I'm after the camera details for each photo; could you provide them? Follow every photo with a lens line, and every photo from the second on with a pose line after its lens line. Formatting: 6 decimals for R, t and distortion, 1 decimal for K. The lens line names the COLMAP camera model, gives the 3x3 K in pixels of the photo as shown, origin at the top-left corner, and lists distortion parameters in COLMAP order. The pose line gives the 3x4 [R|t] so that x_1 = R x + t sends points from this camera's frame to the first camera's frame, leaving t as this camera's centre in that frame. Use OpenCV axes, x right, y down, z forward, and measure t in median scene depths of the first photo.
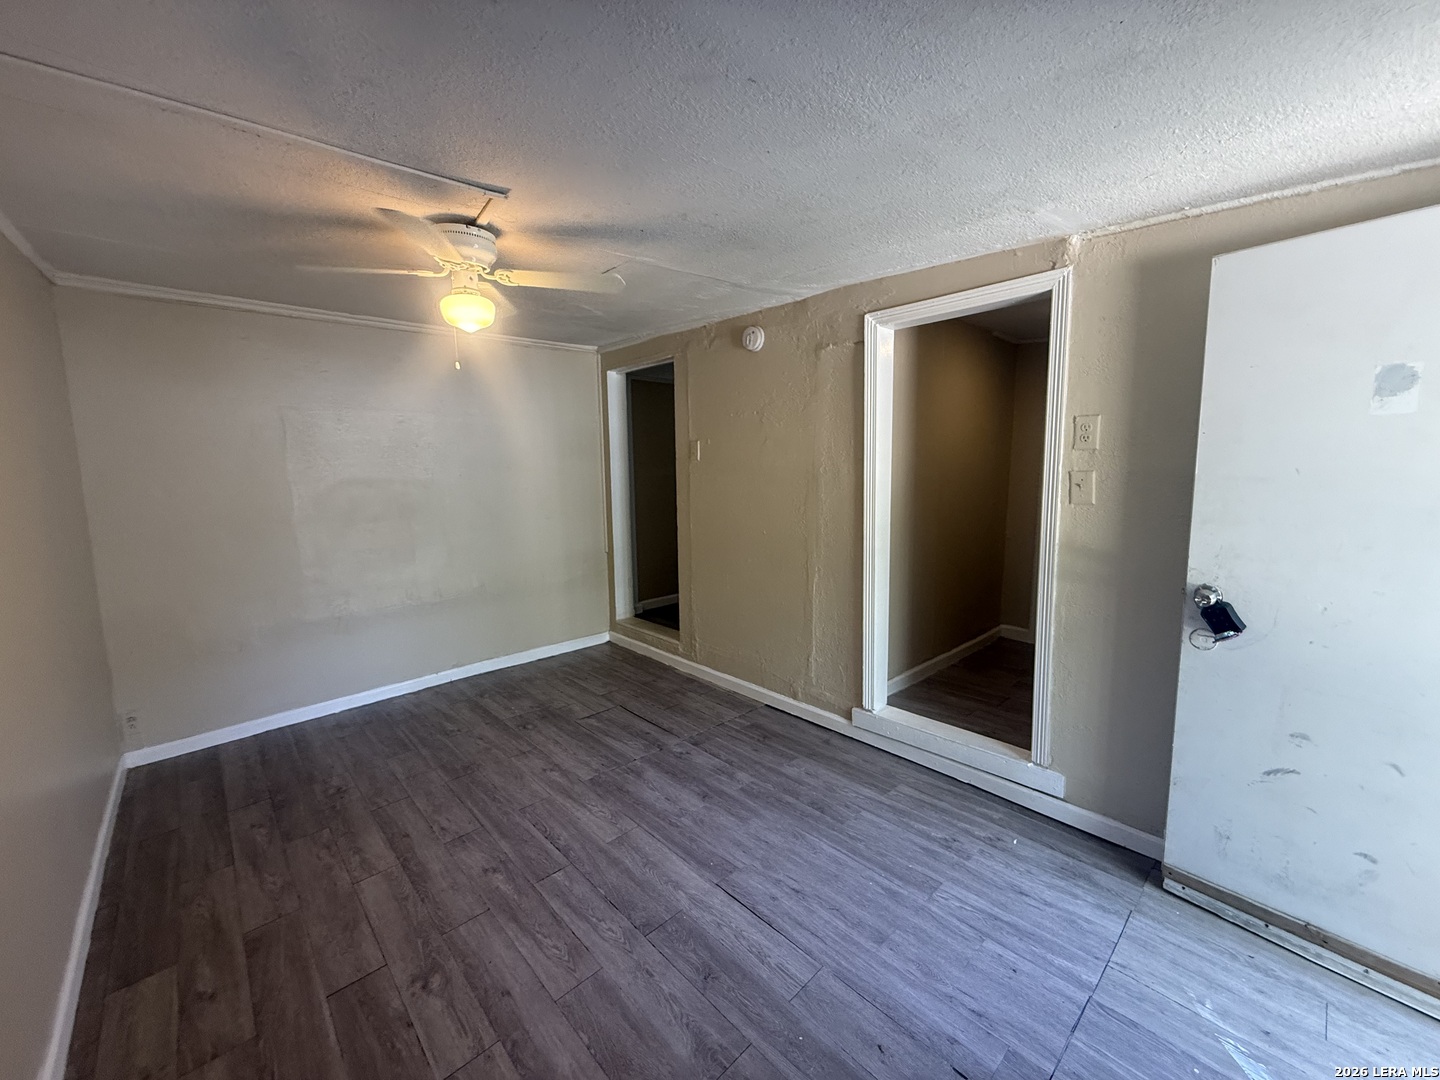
lens RADIAL K [[574.1, 0, 716.2], [0, 574.1, 538.2], [0, 0, 1]] dist [0.000032, 0.000082]
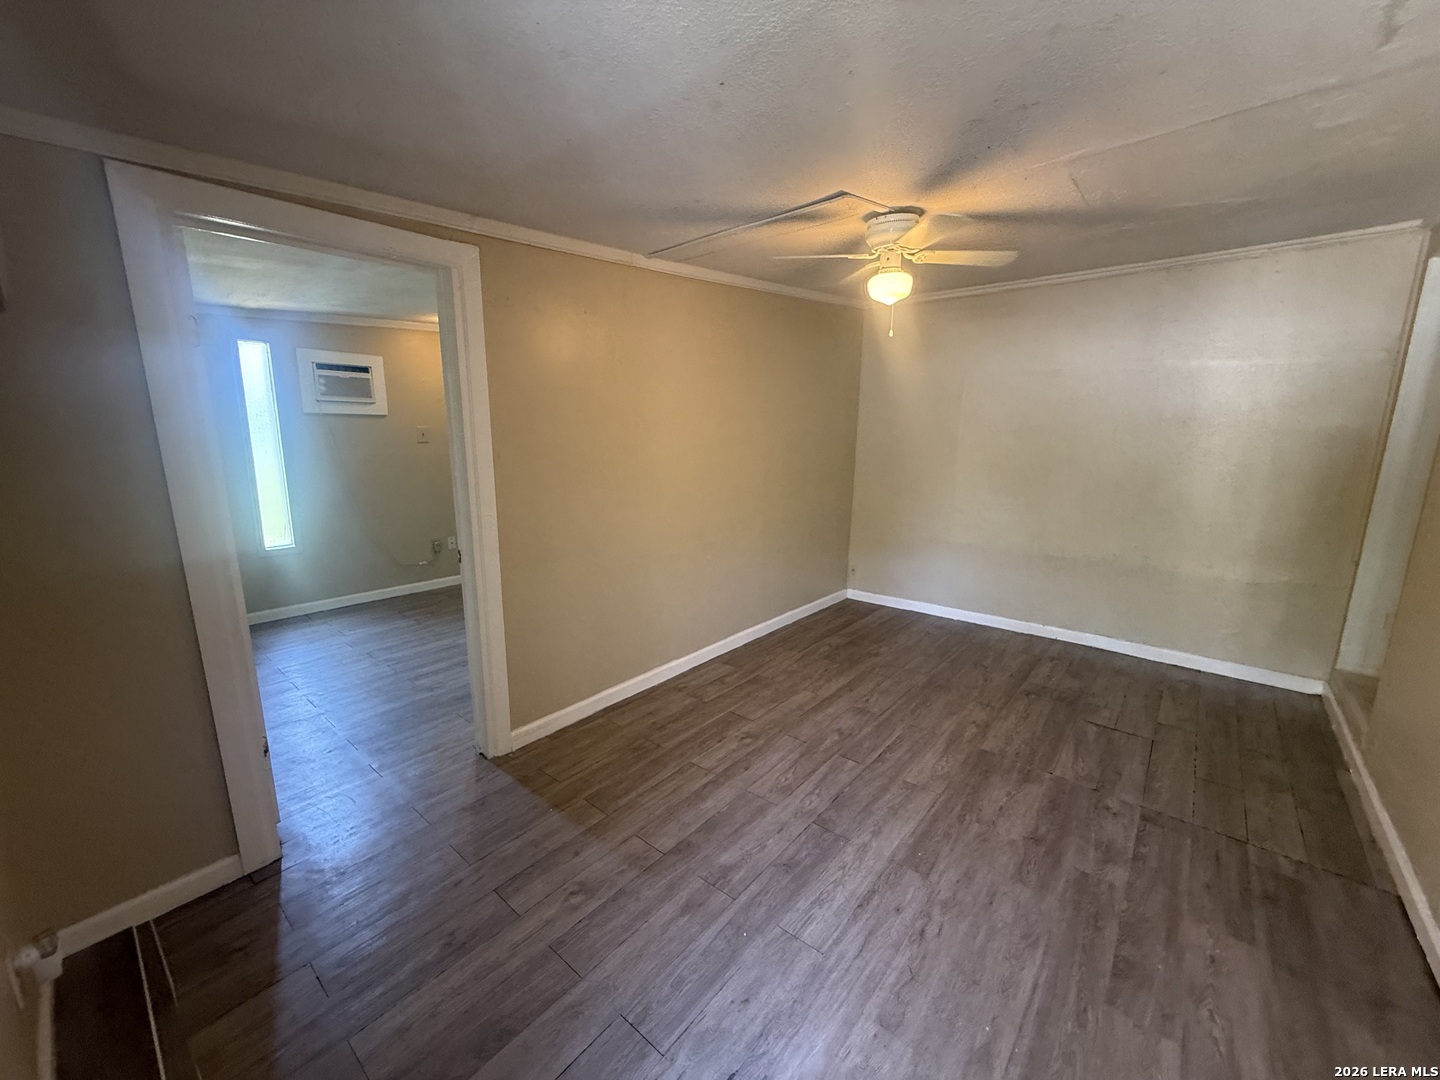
lens RADIAL K [[574.1, 0, 717.3], [0, 574.1, 540.1], [0, 0, 1]] dist [0.000032, 0.000082]
pose [[0.118307, 0.211022, -0.970296, 0.680905], [-0.133811, 0.971633, 0.194997, -0.056356], [0.983920, 0.106766, 0.143188, 0.449993]]
